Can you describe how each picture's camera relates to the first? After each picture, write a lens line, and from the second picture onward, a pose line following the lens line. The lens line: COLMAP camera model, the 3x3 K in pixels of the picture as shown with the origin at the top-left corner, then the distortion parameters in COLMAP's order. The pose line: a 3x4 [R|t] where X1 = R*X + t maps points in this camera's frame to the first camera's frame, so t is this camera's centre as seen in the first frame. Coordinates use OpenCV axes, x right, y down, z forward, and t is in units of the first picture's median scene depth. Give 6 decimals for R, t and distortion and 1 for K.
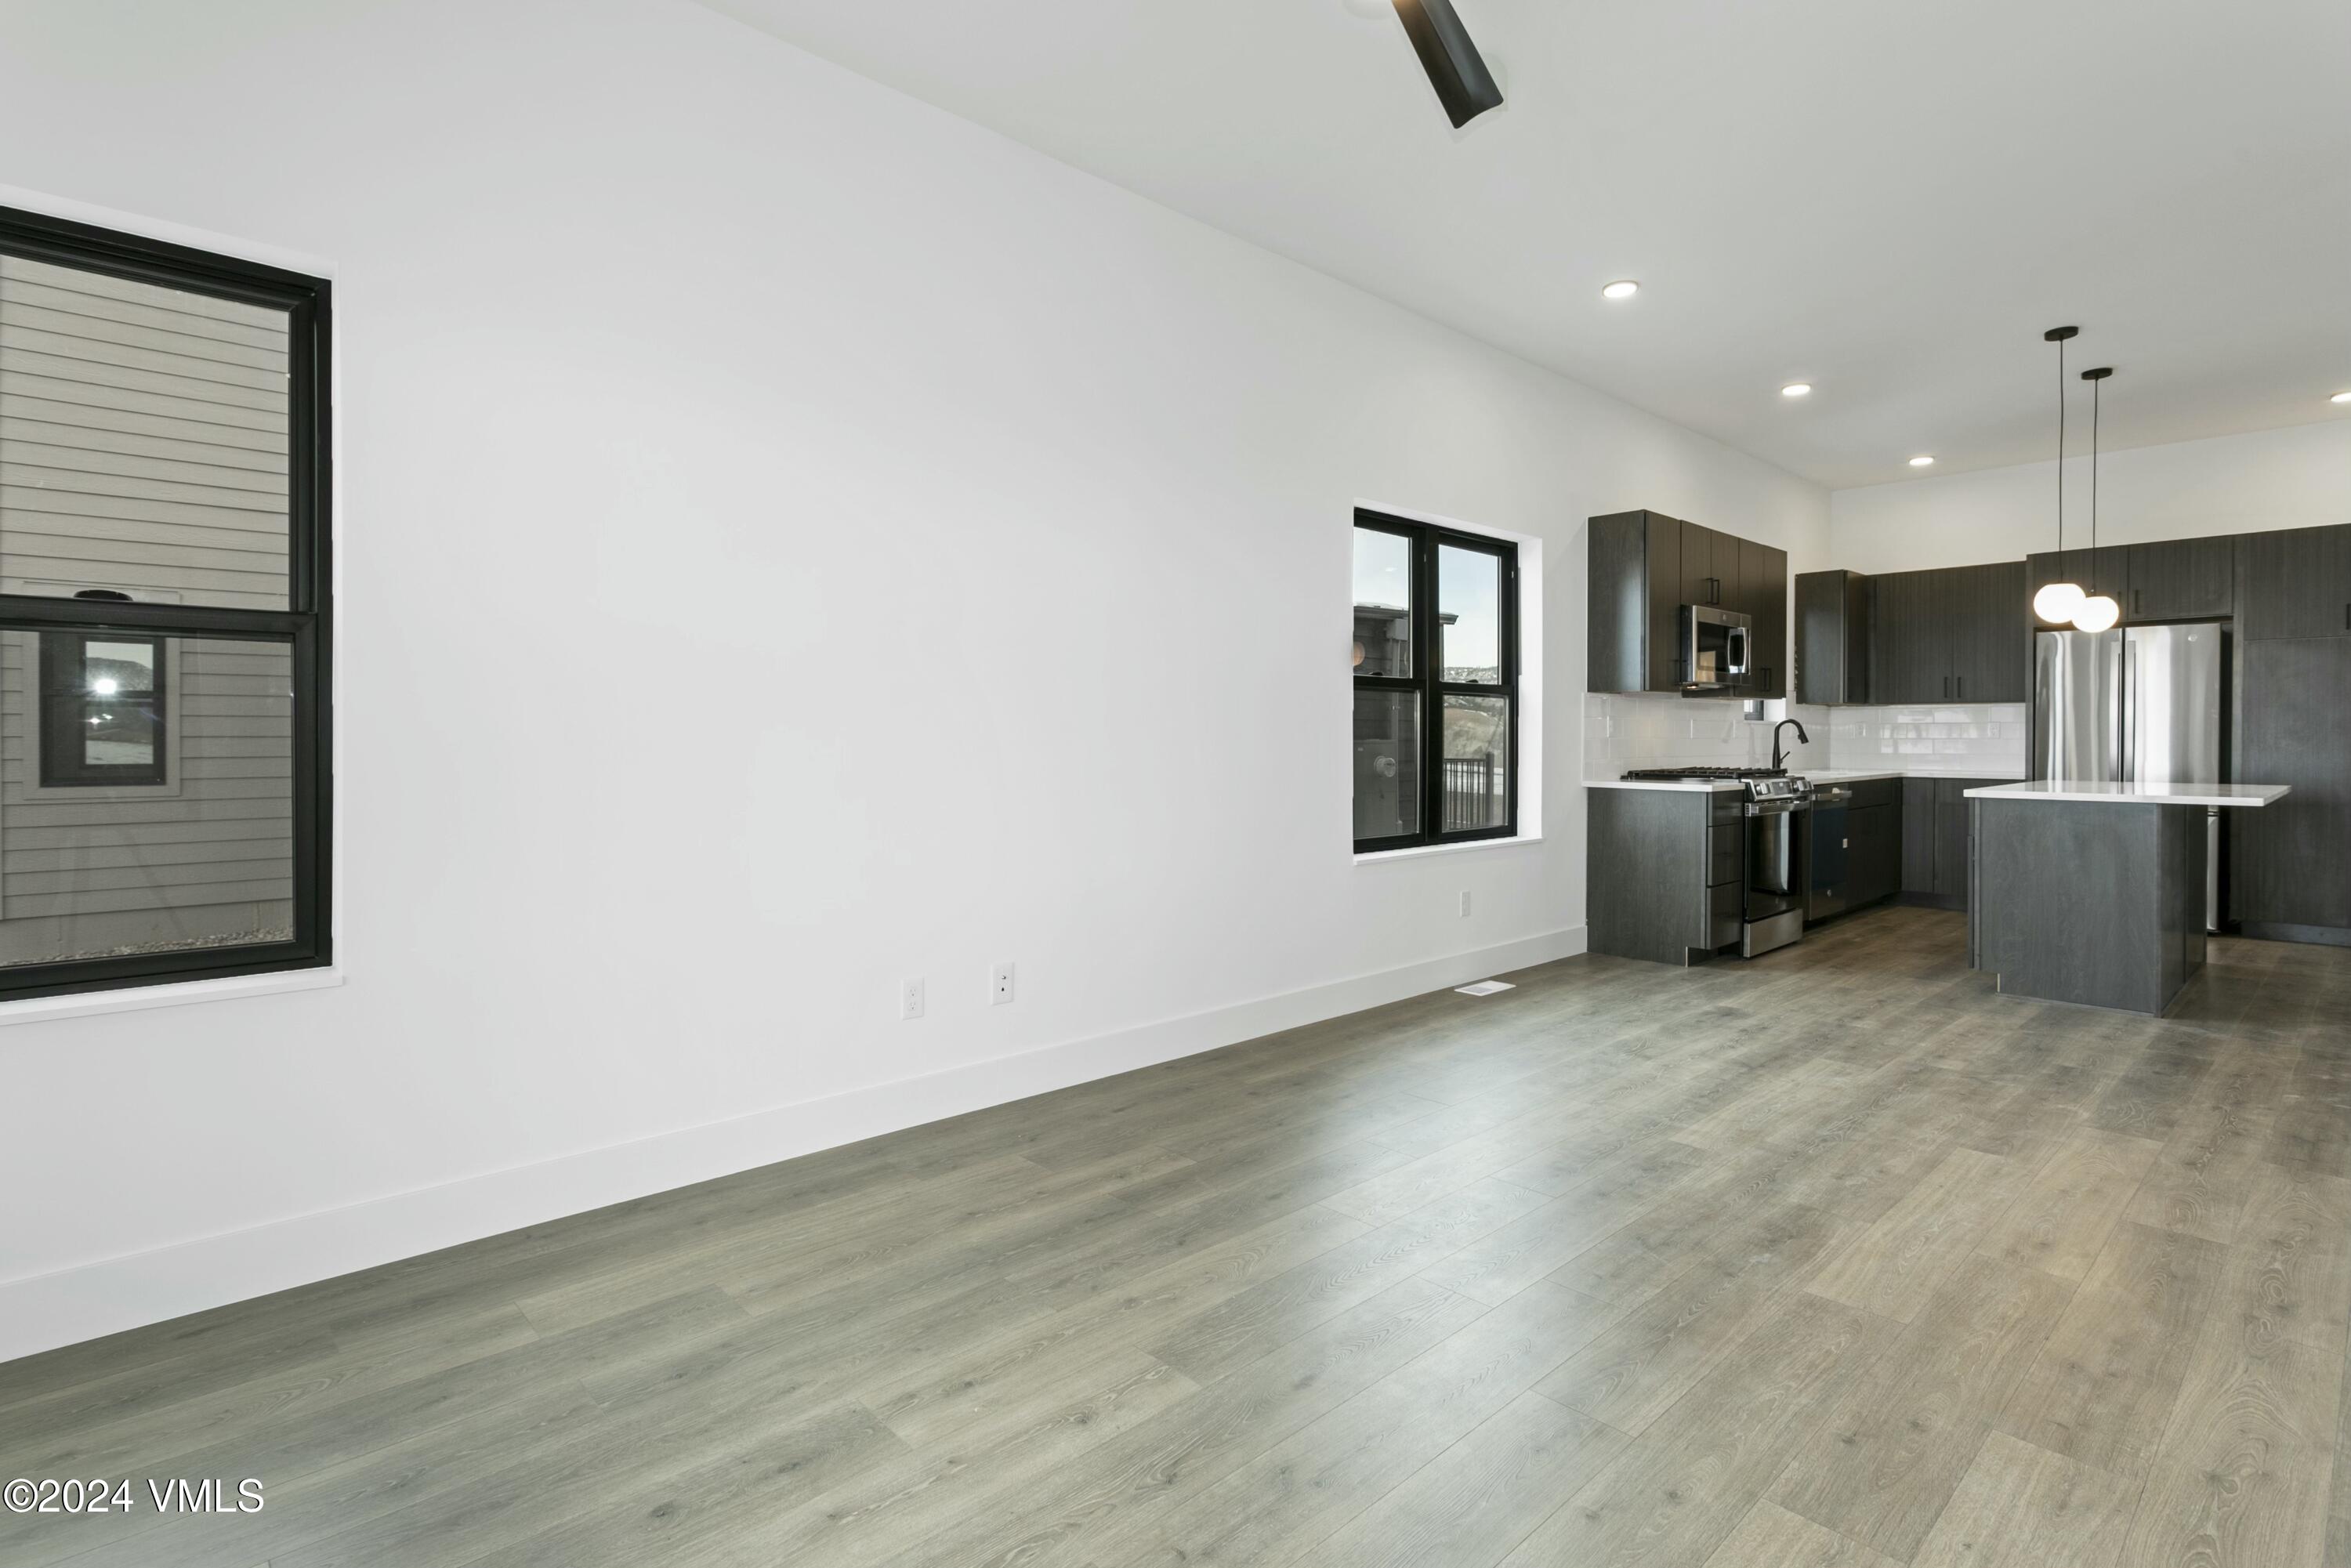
lens RADIAL K [[1151.0, 0, 1165.0], [0, 1151.0, 748.0], [0, 0, 1]] dist [-0.004094, -0.000255]
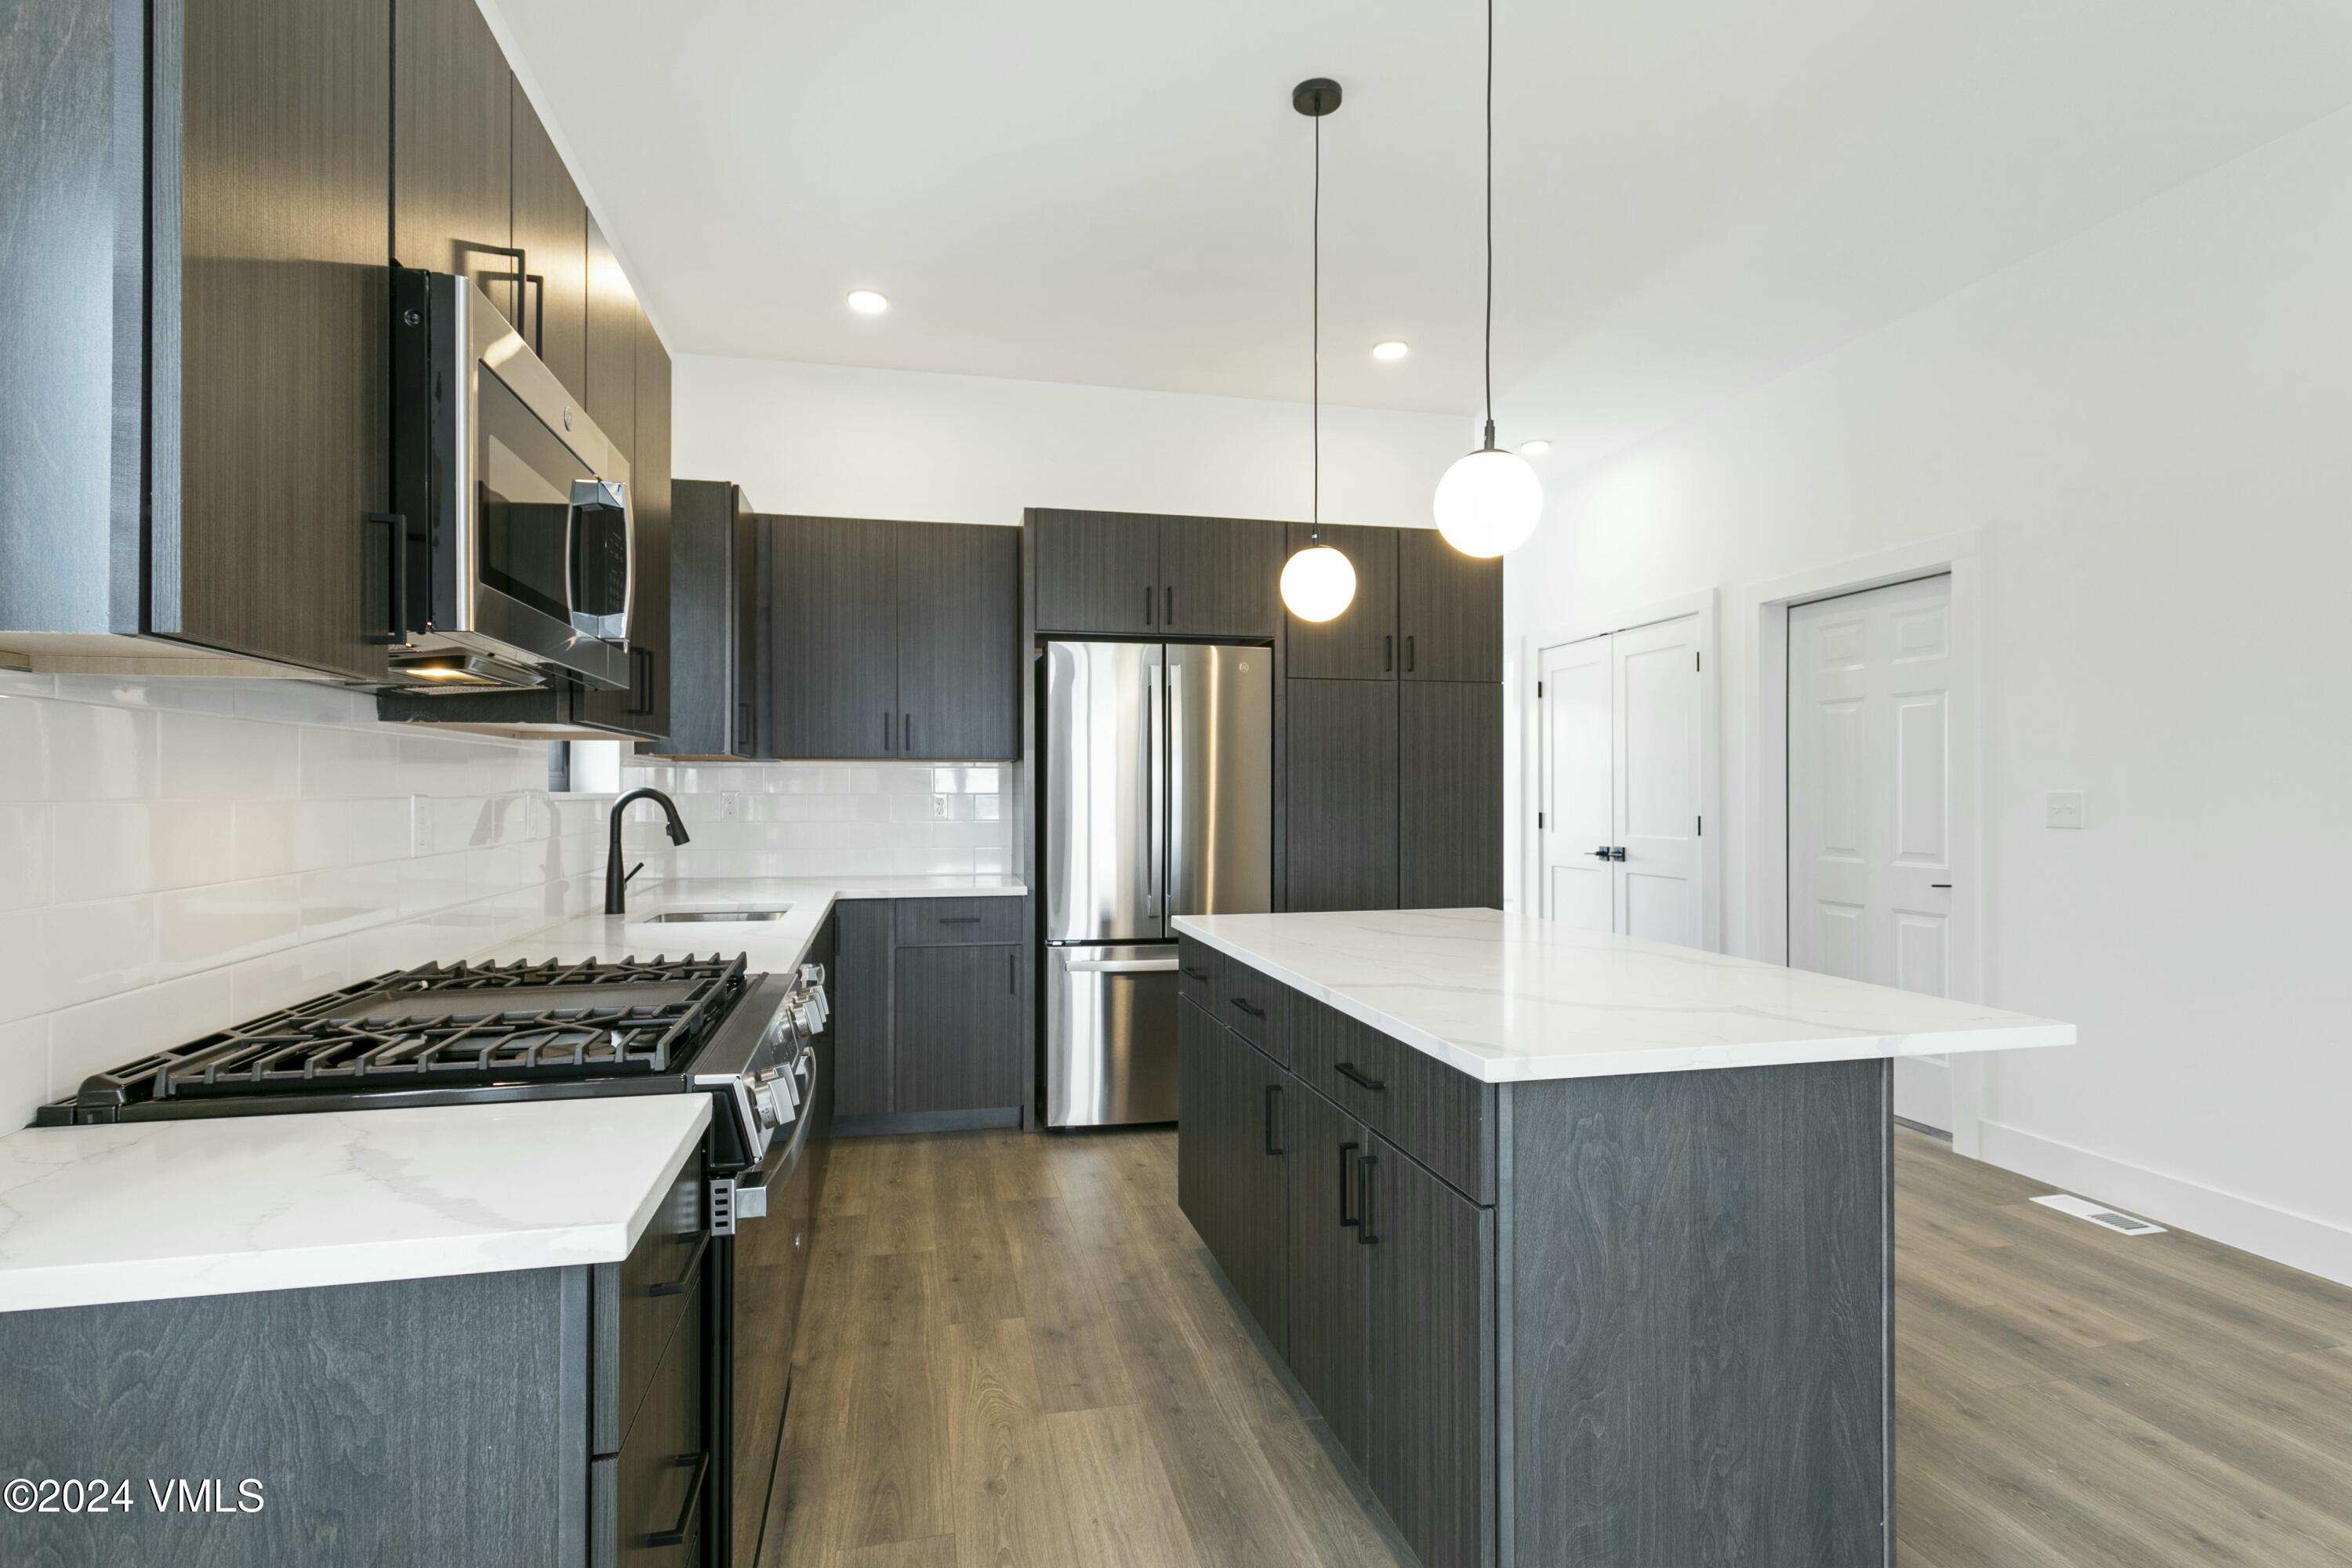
lens RADIAL K [[1151.5, 0, 1163.3], [0, 1151.5, 771.4], [0, 0, 1]] dist [-0.004094, -0.000255]
pose [[0.496999, 0.017219, 0.867580, 0.428926], [0.016630, 0.999430, -0.029363, -0.029168], [-0.867592, 0.029022, 0.496429, 0.983644]]
